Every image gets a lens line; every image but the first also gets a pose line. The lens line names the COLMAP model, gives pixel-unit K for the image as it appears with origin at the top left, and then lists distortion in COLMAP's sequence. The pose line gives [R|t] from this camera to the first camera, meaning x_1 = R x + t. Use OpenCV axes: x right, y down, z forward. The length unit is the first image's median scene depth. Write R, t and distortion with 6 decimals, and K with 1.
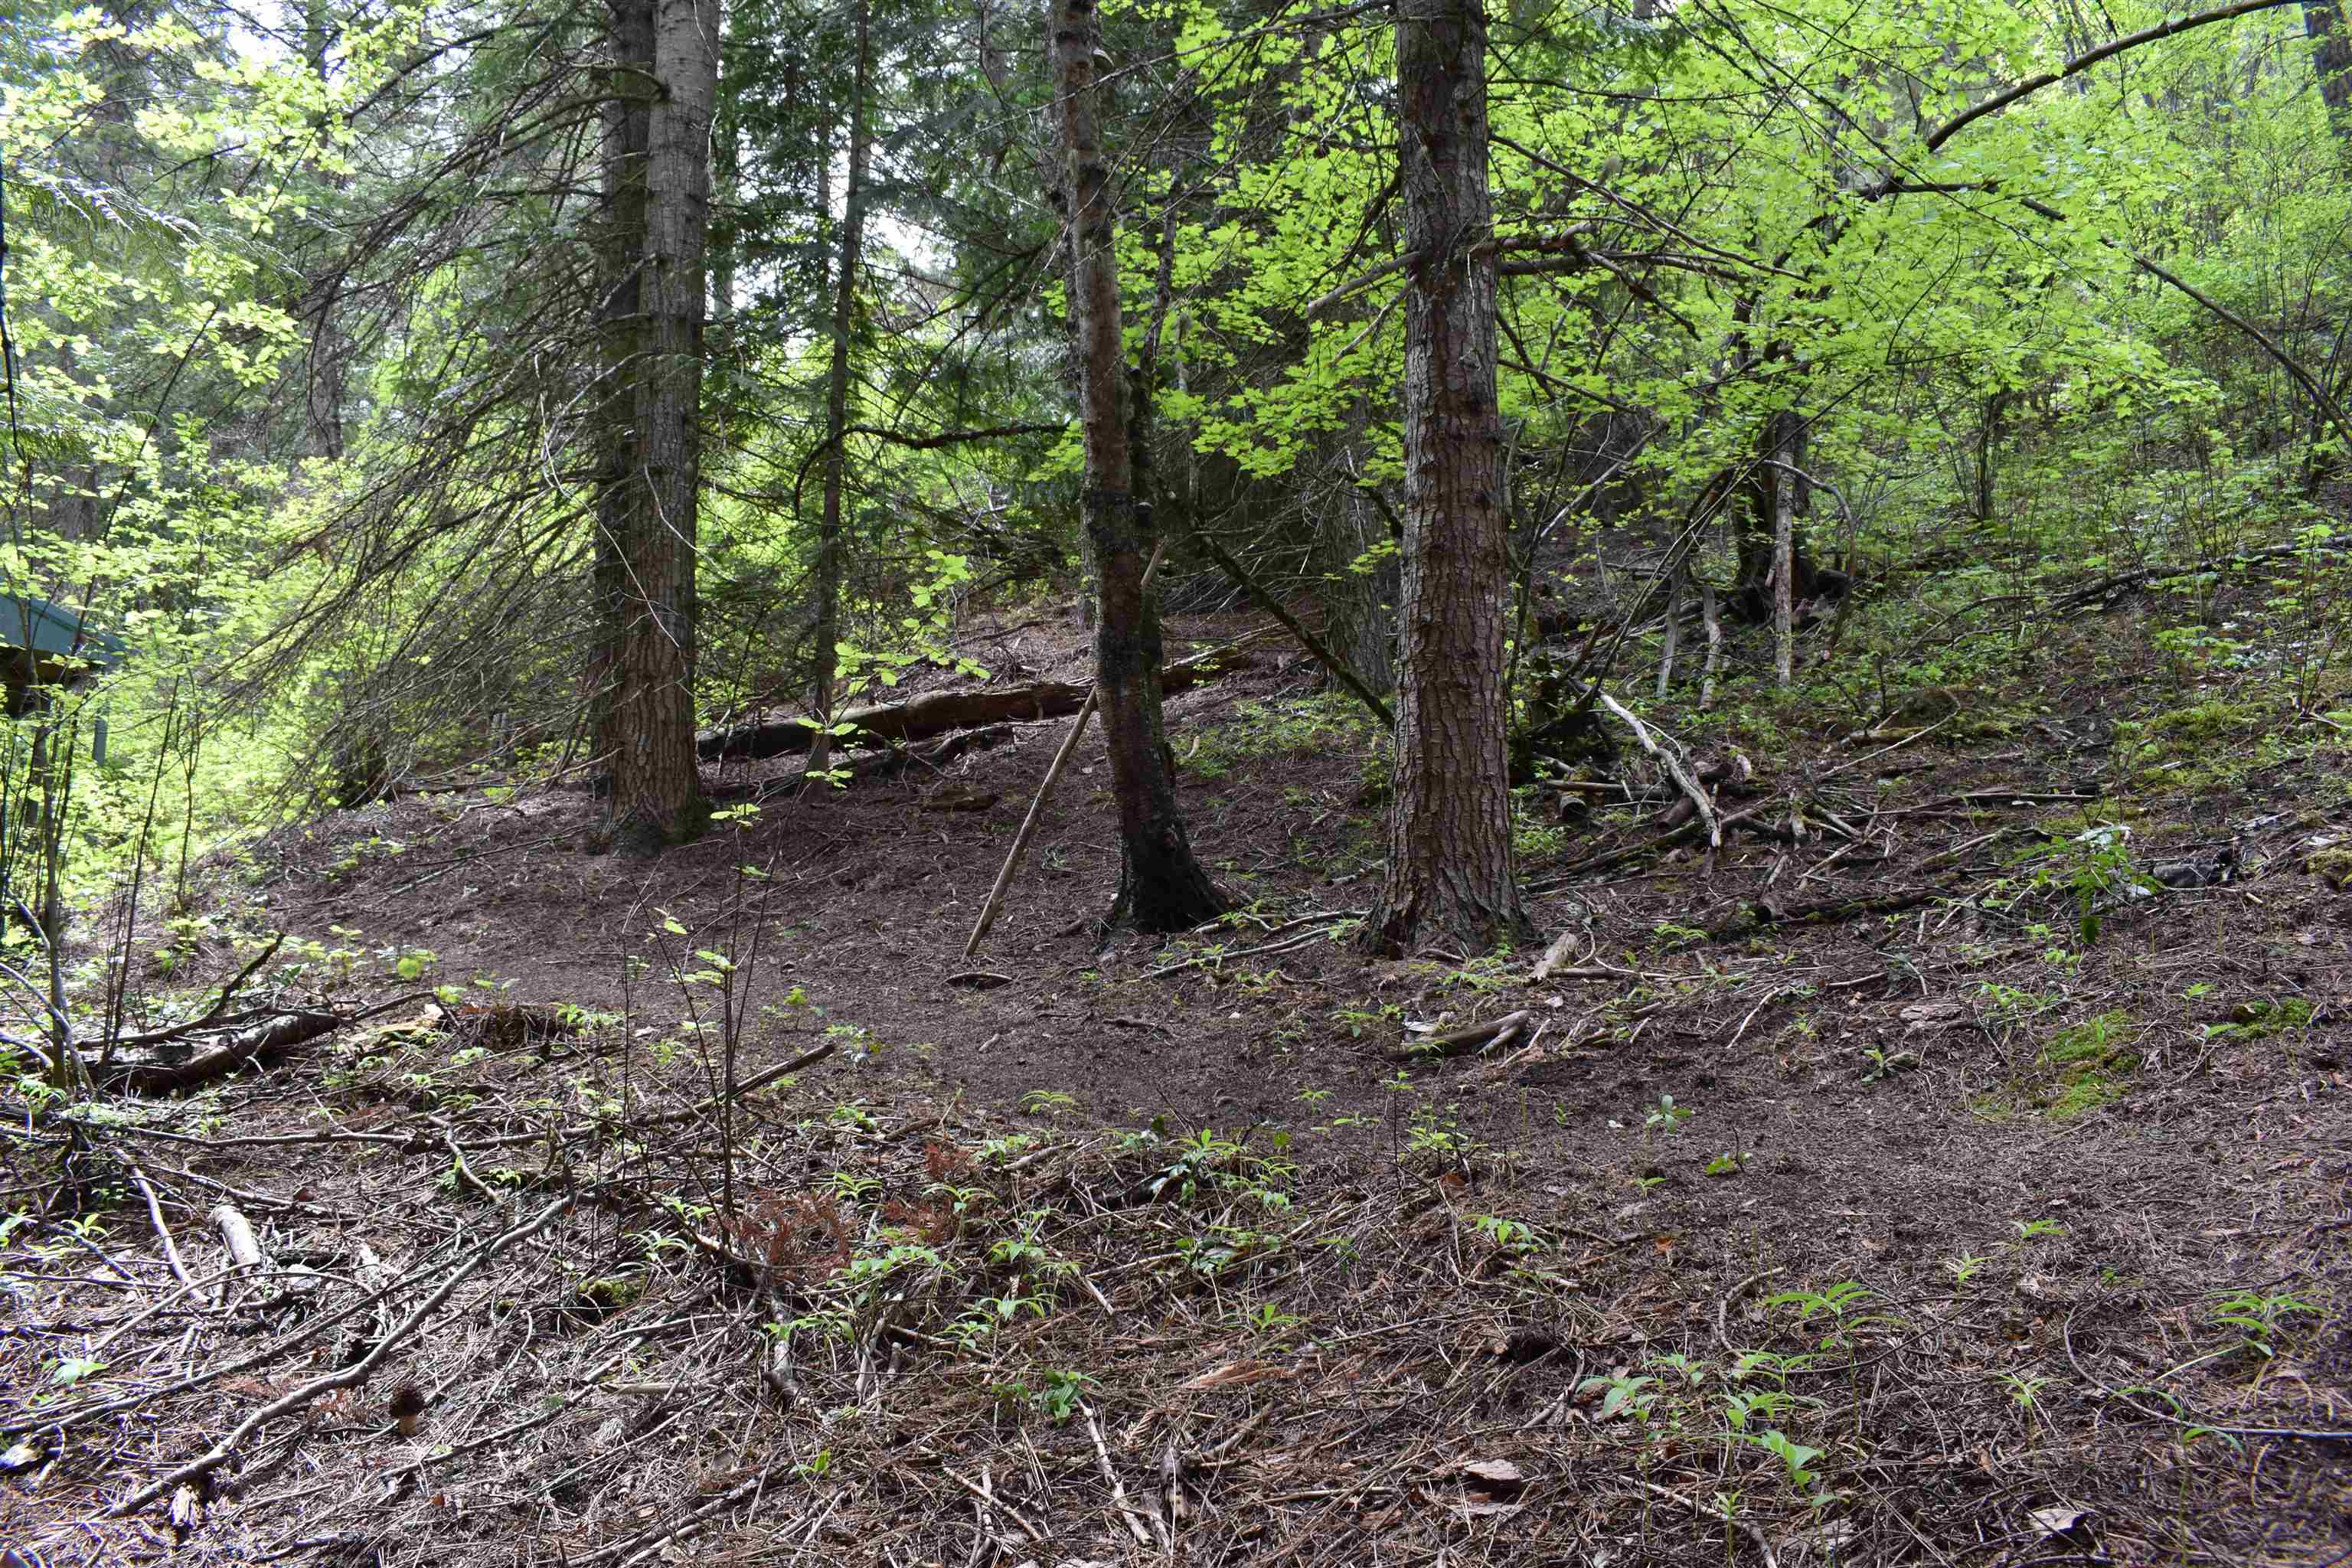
lens RADIAL K [[1809.1, 0, 1176.0], [0, 1809.1, 784.0], [0, 0, 1]] dist [-0.080752, -0.007472]
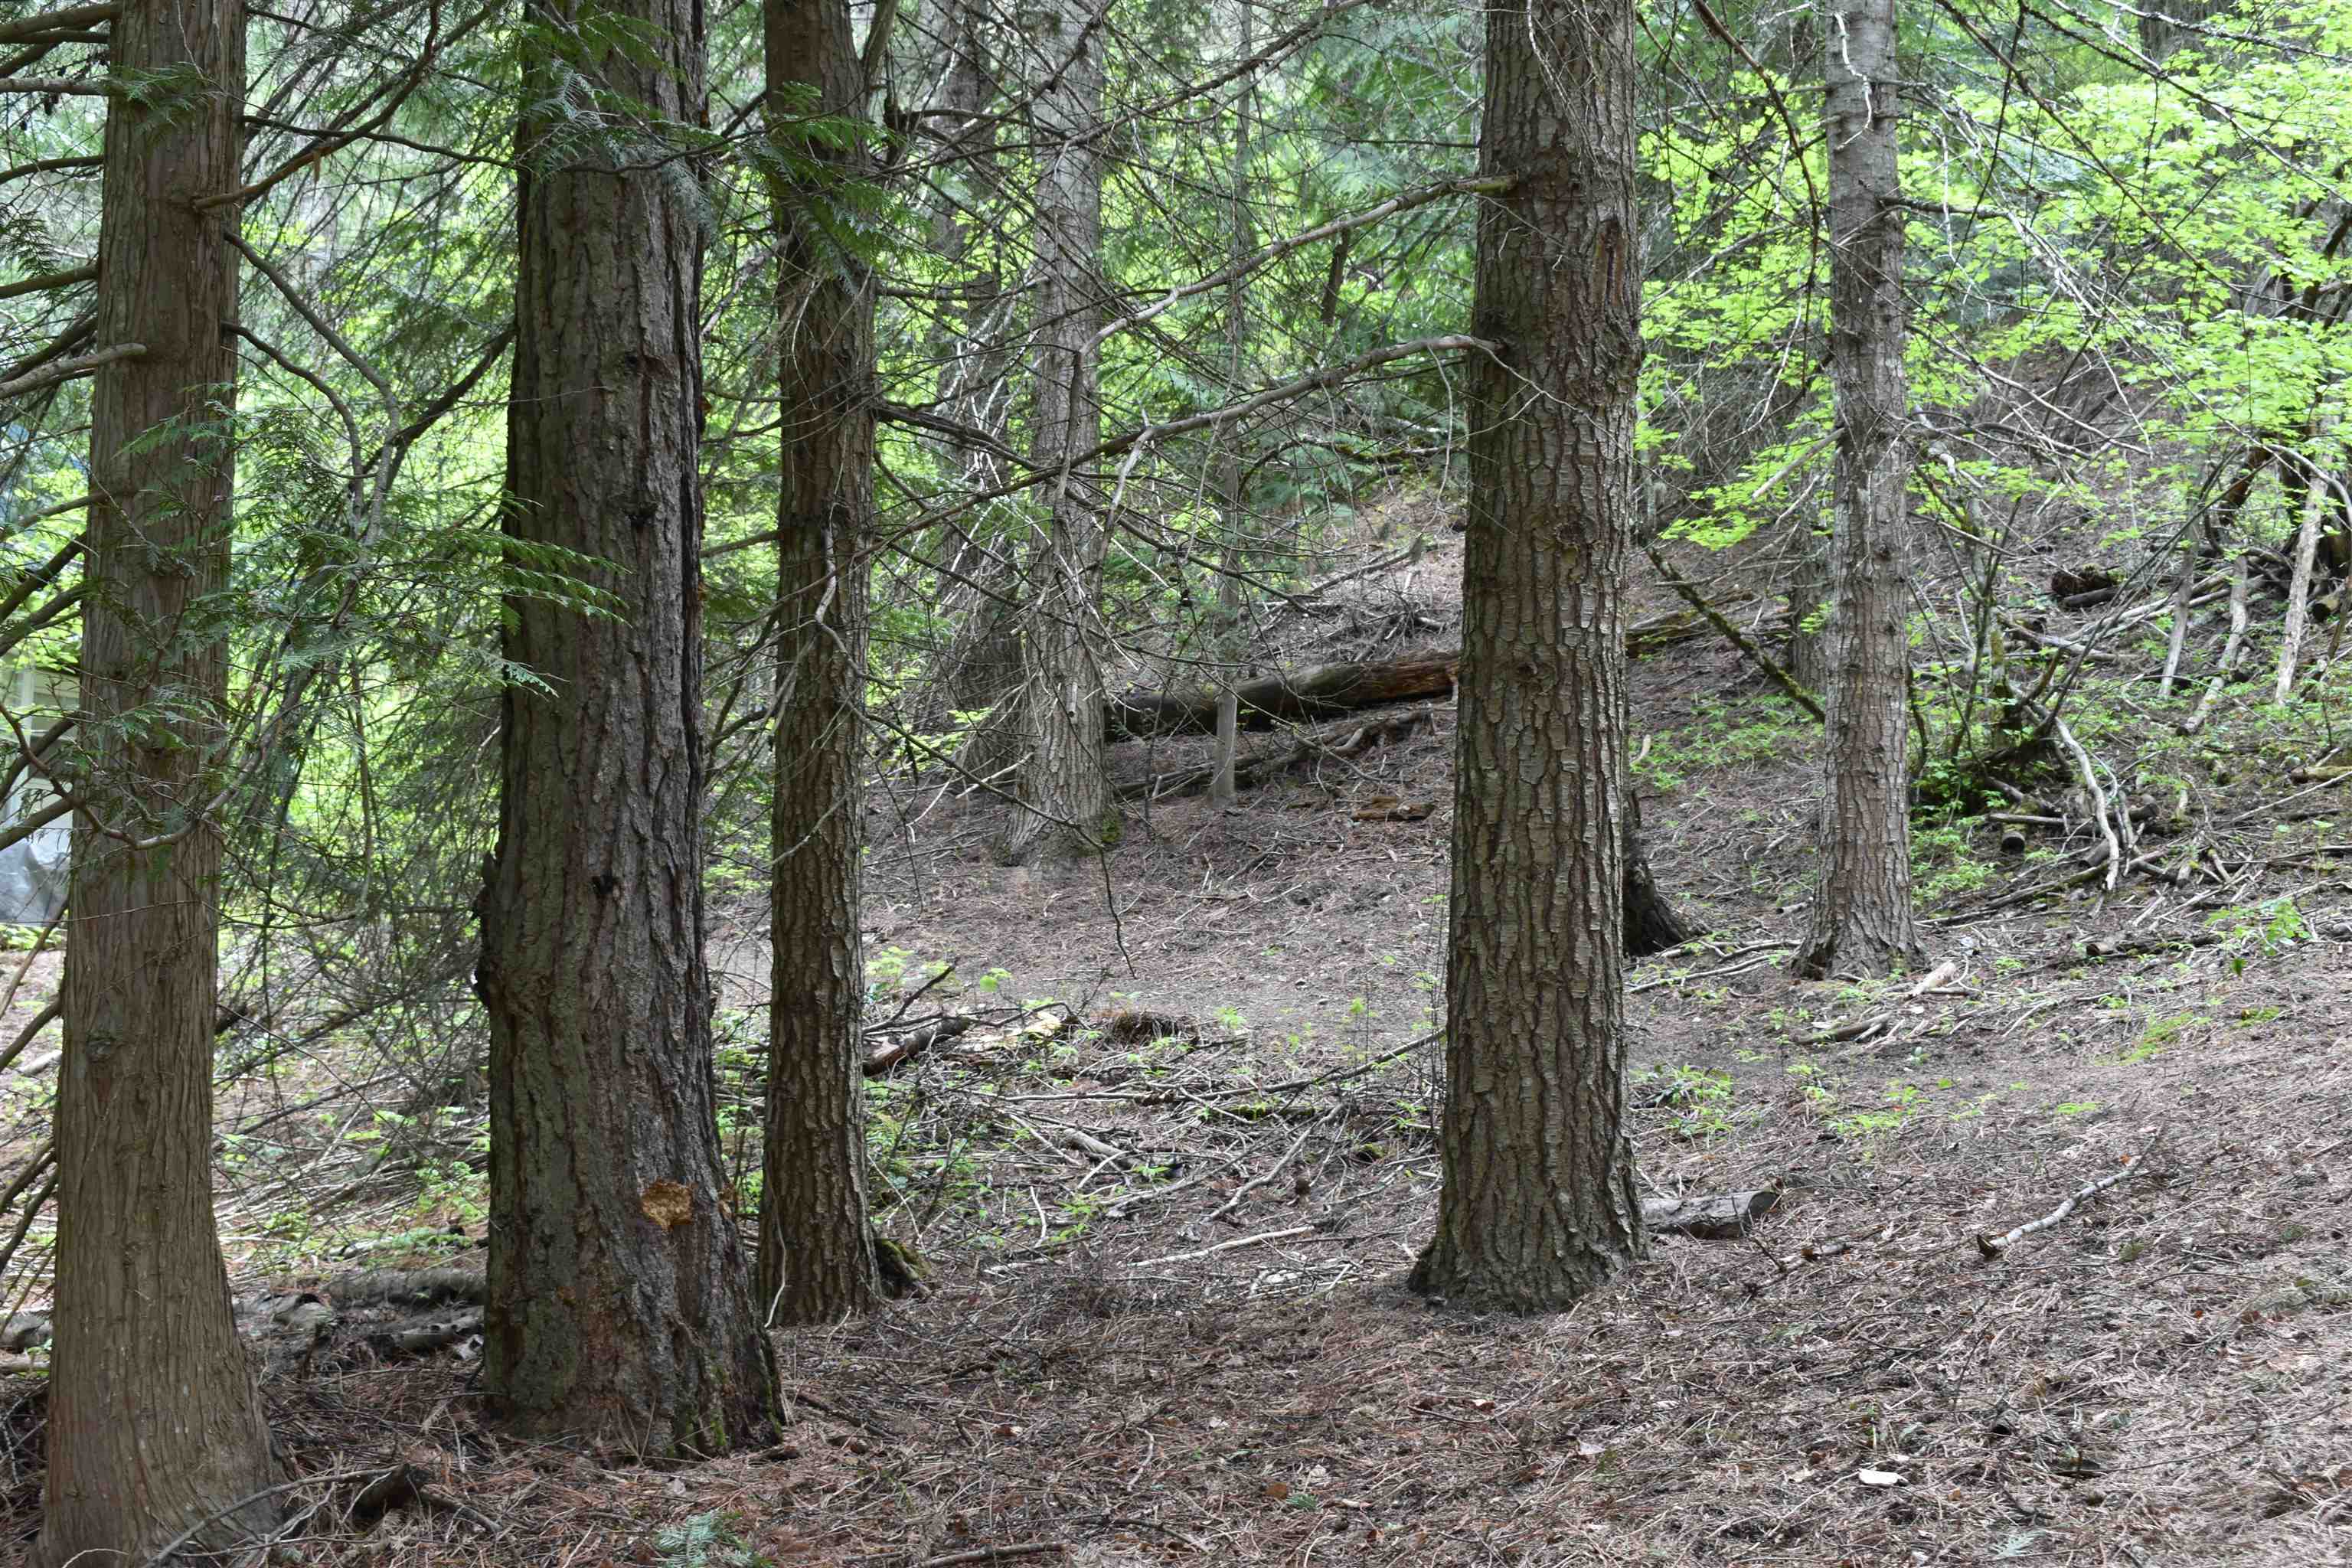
lens RADIAL K [[3470.1, 0, 1176.0], [0, 3470.1, 784.0], [0, 0, 1]] dist [-0.001865, -0.091362]
pose [[0.994115, 0.002308, -0.108301, -0.066399], [0.002016, 0.999206, 0.039794, -0.138169], [0.108307, -0.039778, 0.993321, -1.458775]]
